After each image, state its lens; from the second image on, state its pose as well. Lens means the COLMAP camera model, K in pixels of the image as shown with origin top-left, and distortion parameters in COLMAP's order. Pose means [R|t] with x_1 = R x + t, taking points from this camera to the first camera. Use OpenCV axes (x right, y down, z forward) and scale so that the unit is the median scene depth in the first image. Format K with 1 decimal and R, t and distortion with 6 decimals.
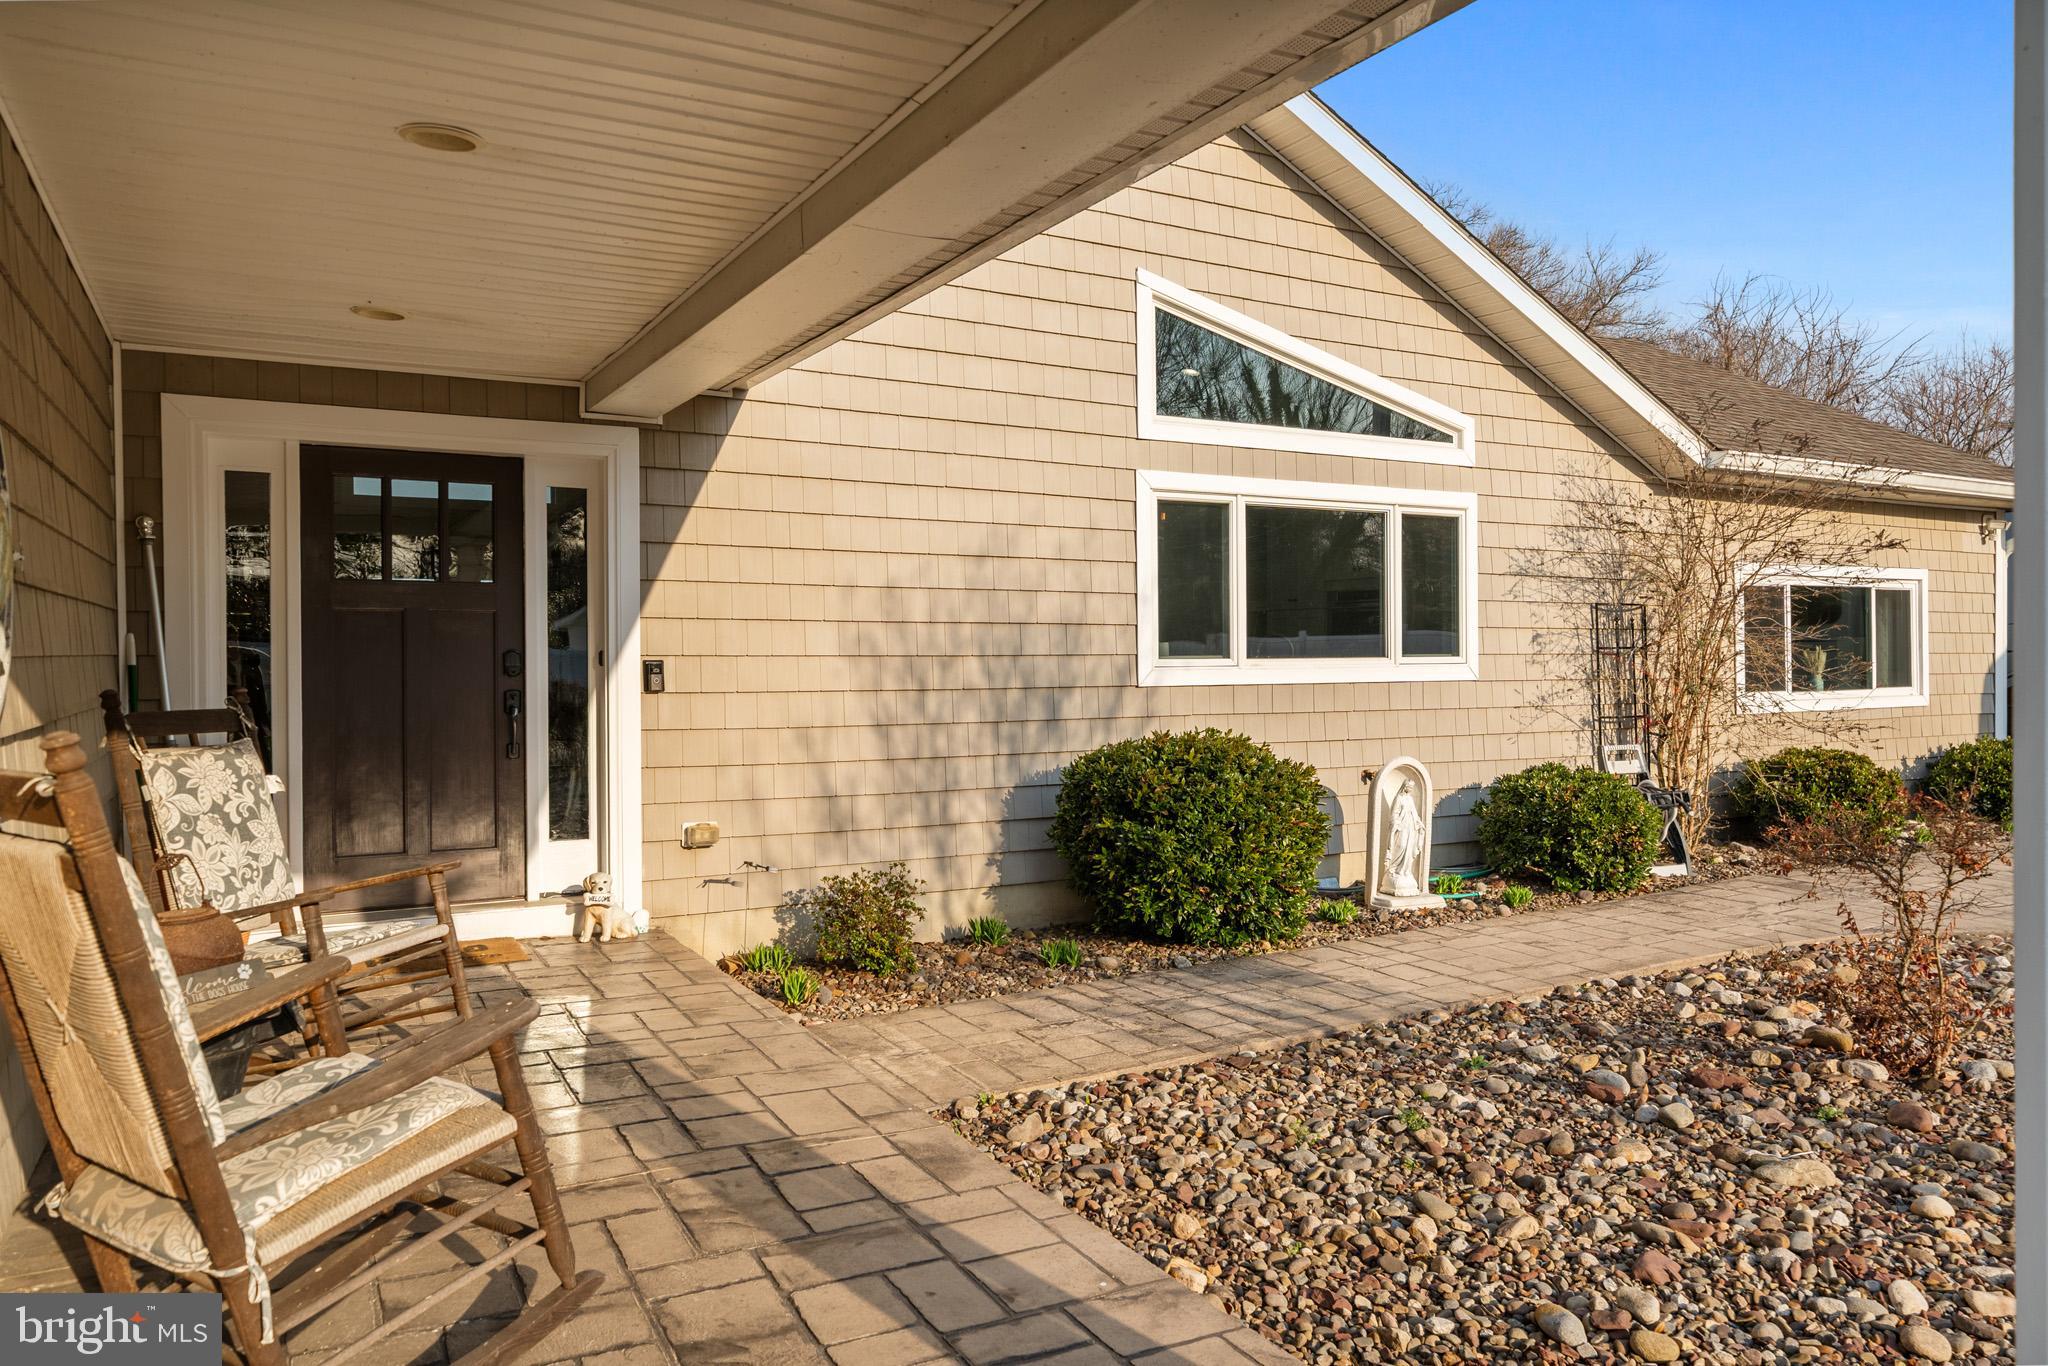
lens RADIAL K [[1345.5, 0, 1066.4], [0, 1345.5, 681.6], [0, 0, 1]] dist [0.008174, -0.001364]
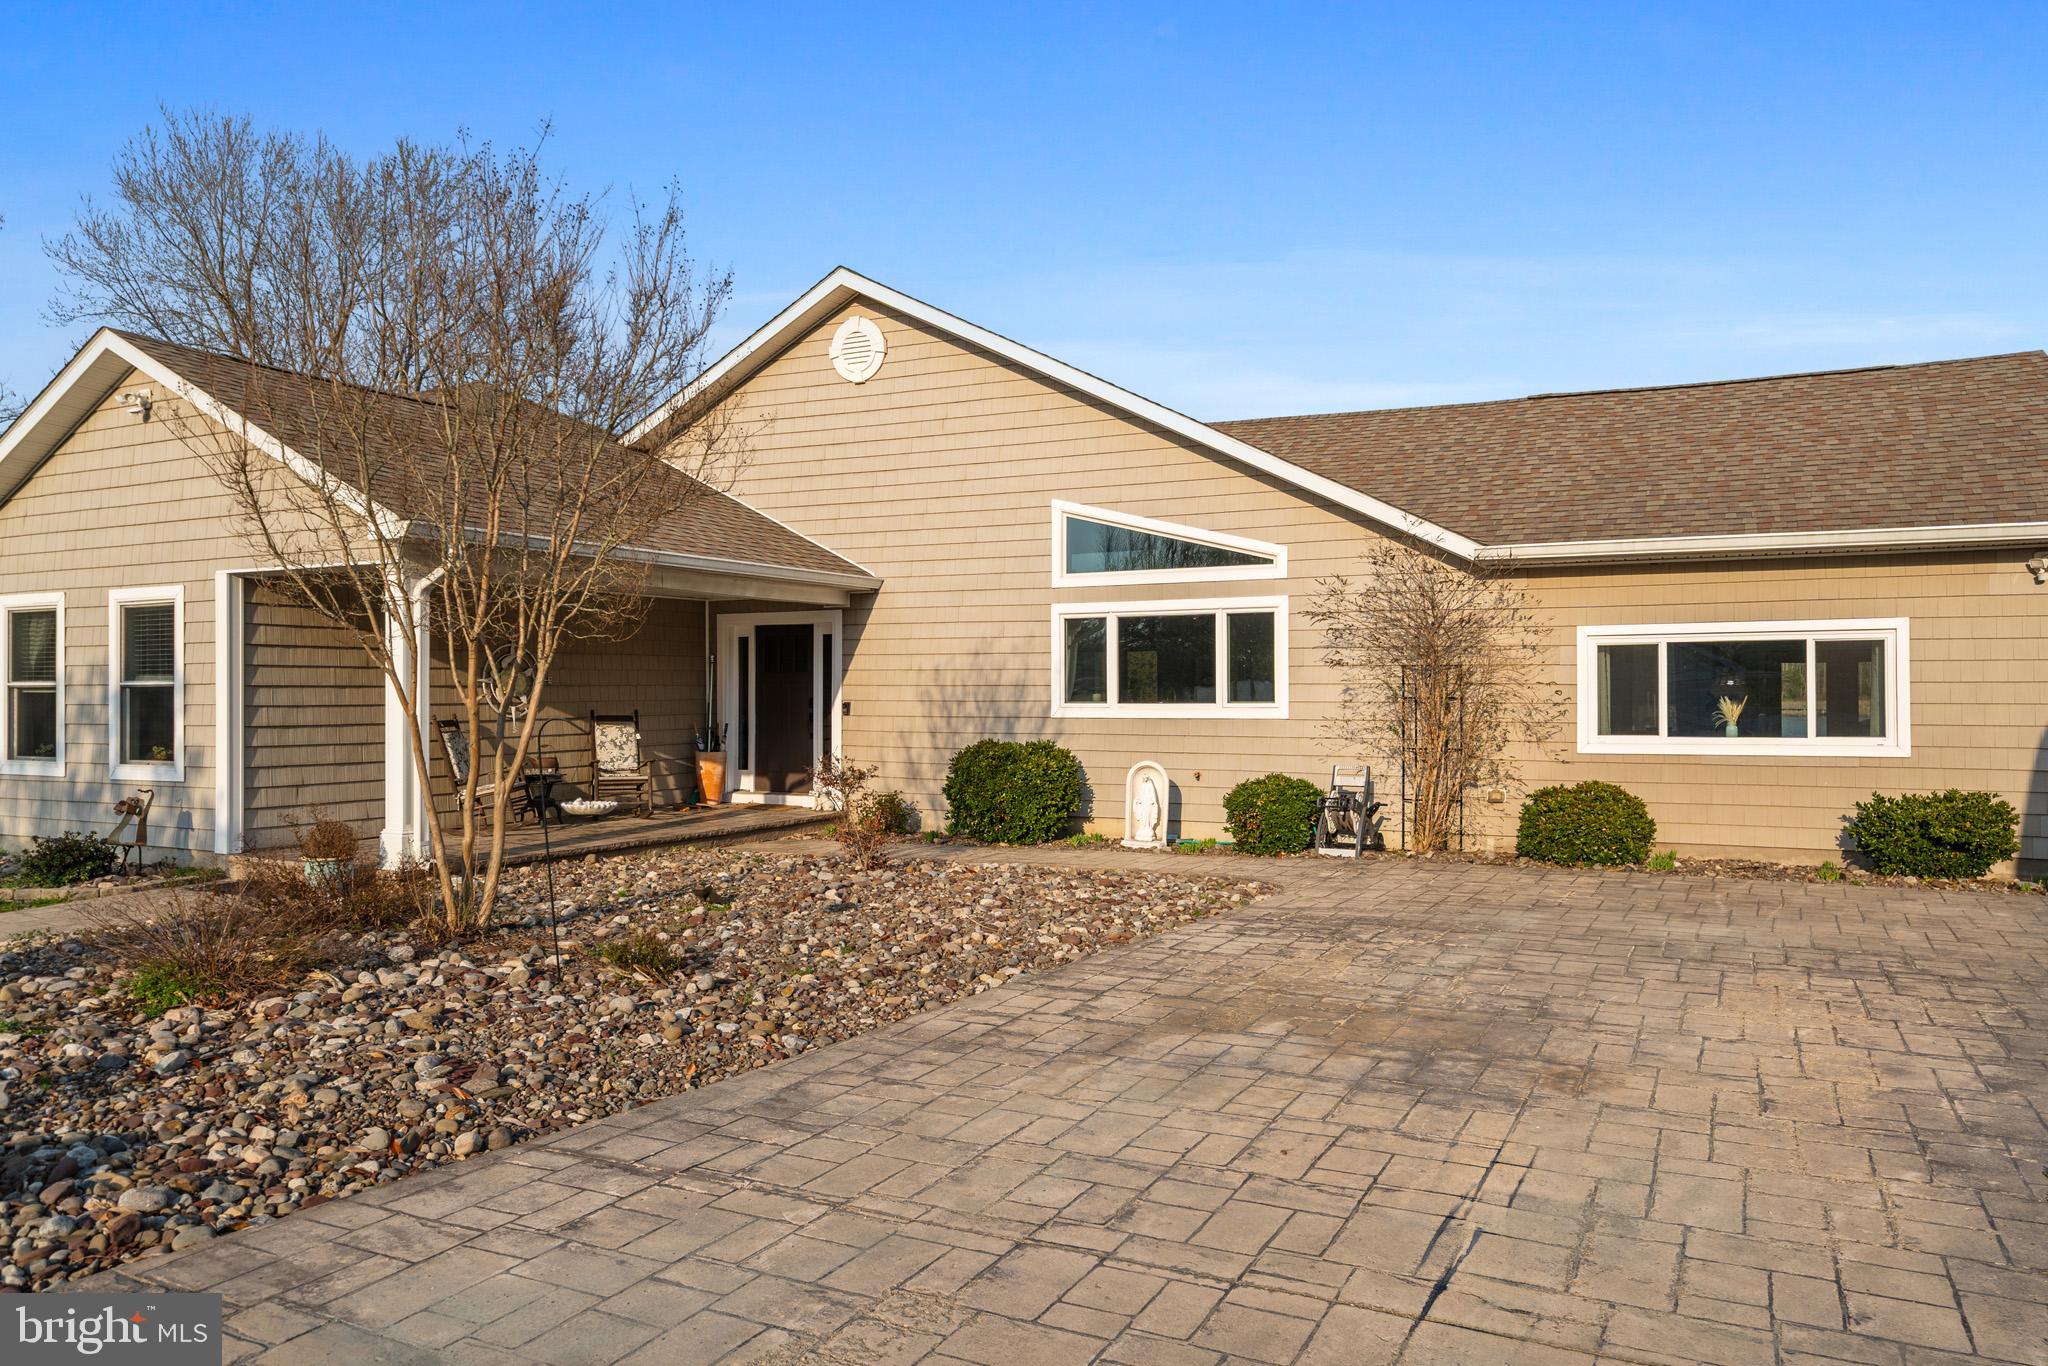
lens RADIAL K [[1407.8, 0, 1005.2], [0, 1407.8, 699.8], [0, 0, 1]] dist [0.017019, -0.005218]
pose [[0.552246, 0.008533, -0.833638, 1.859808], [-0.014624, 0.999893, 0.000547, -0.023925], [0.833553, 0.011889, 0.552312, -0.176462]]
